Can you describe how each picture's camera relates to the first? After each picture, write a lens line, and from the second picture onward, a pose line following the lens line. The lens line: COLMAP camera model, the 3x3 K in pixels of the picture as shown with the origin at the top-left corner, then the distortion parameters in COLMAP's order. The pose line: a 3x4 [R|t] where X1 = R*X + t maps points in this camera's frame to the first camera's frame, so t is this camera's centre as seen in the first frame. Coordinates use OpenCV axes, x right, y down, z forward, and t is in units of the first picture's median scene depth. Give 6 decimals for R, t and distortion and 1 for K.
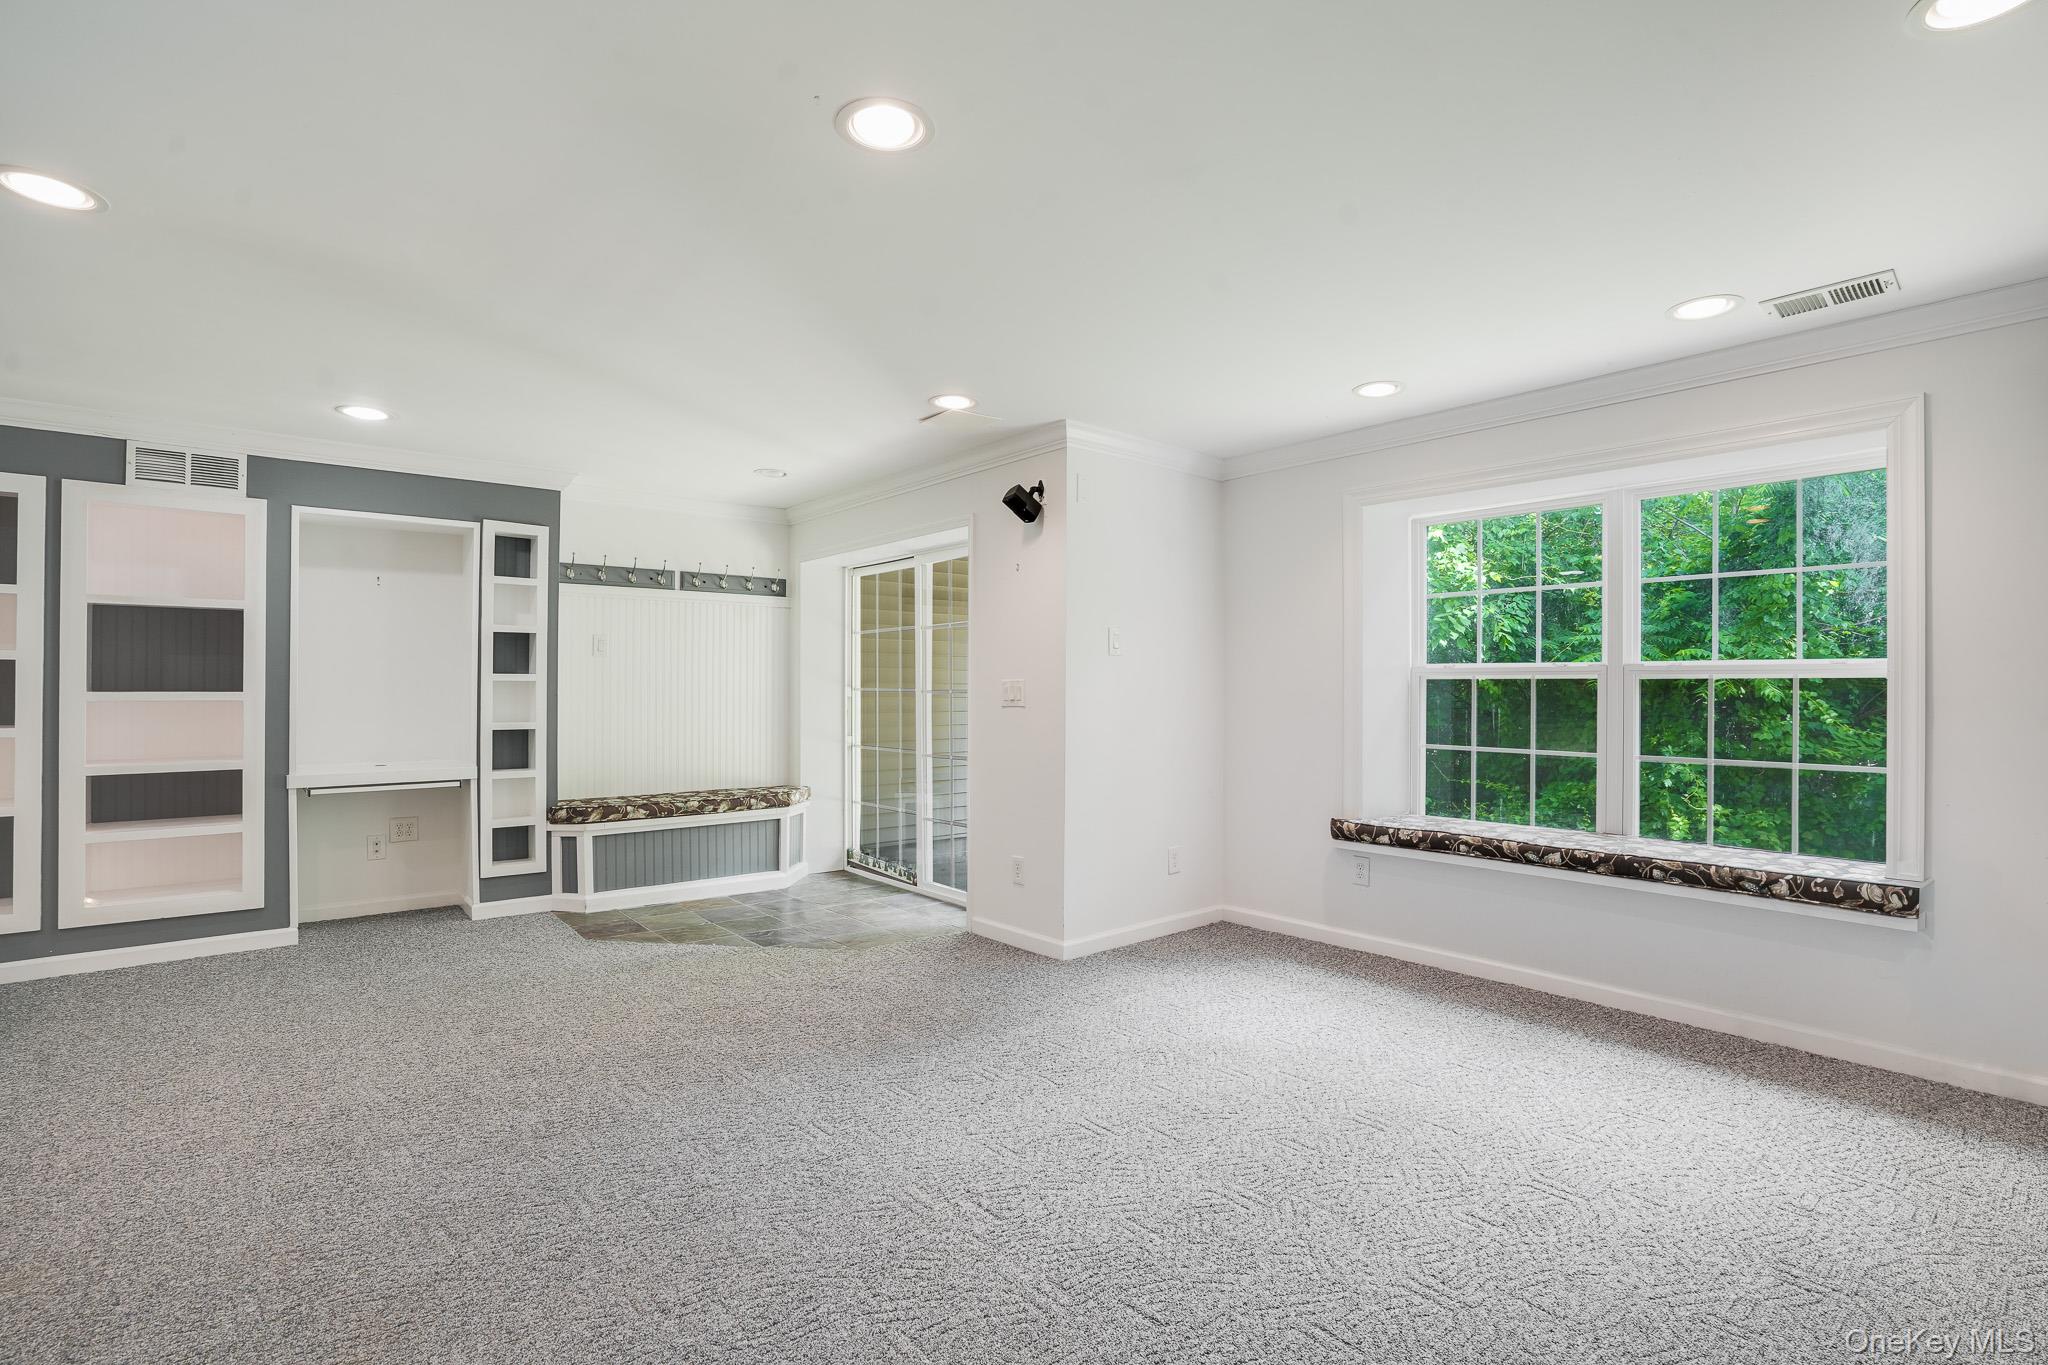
lens RADIAL K [[951.7, 0, 1020.2], [0, 951.7, 684.6], [0, 0, 1]] dist [-0.056430, 0.022612]
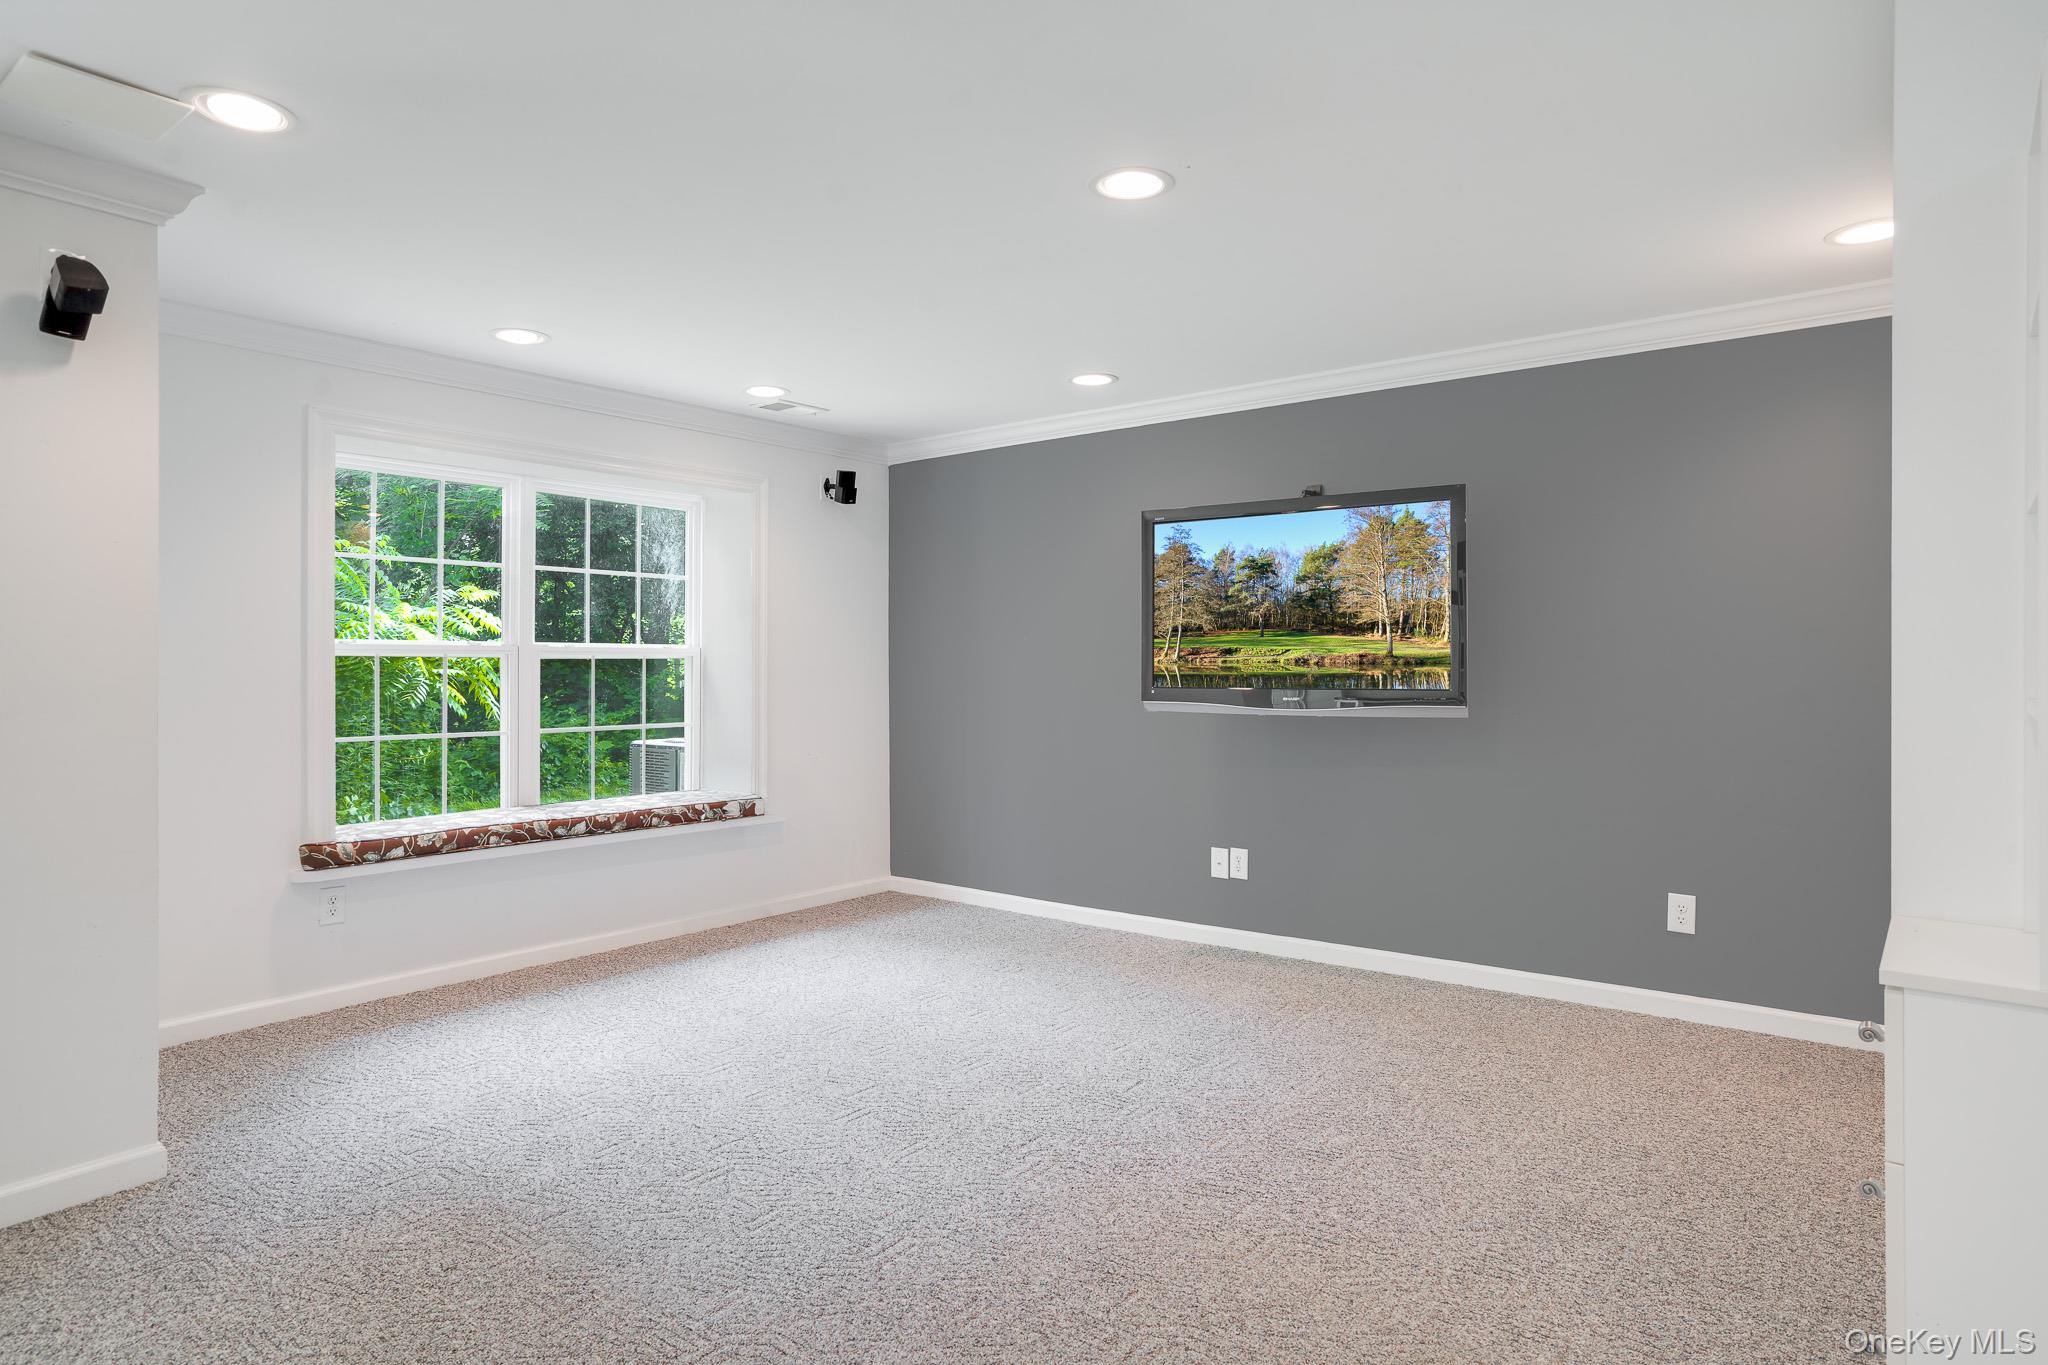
lens RADIAL K [[1163.4, 0, 1021.7], [0, 1163.4, 741.0], [0, 0, 1]] dist [-0.056199, 0.053034]
pose [[-0.198360, -0.077146, 0.977088, -0.796937], [-0.012727, 0.997016, 0.076136, -0.020831], [-0.980047, 0.002667, -0.198750, 0.744173]]
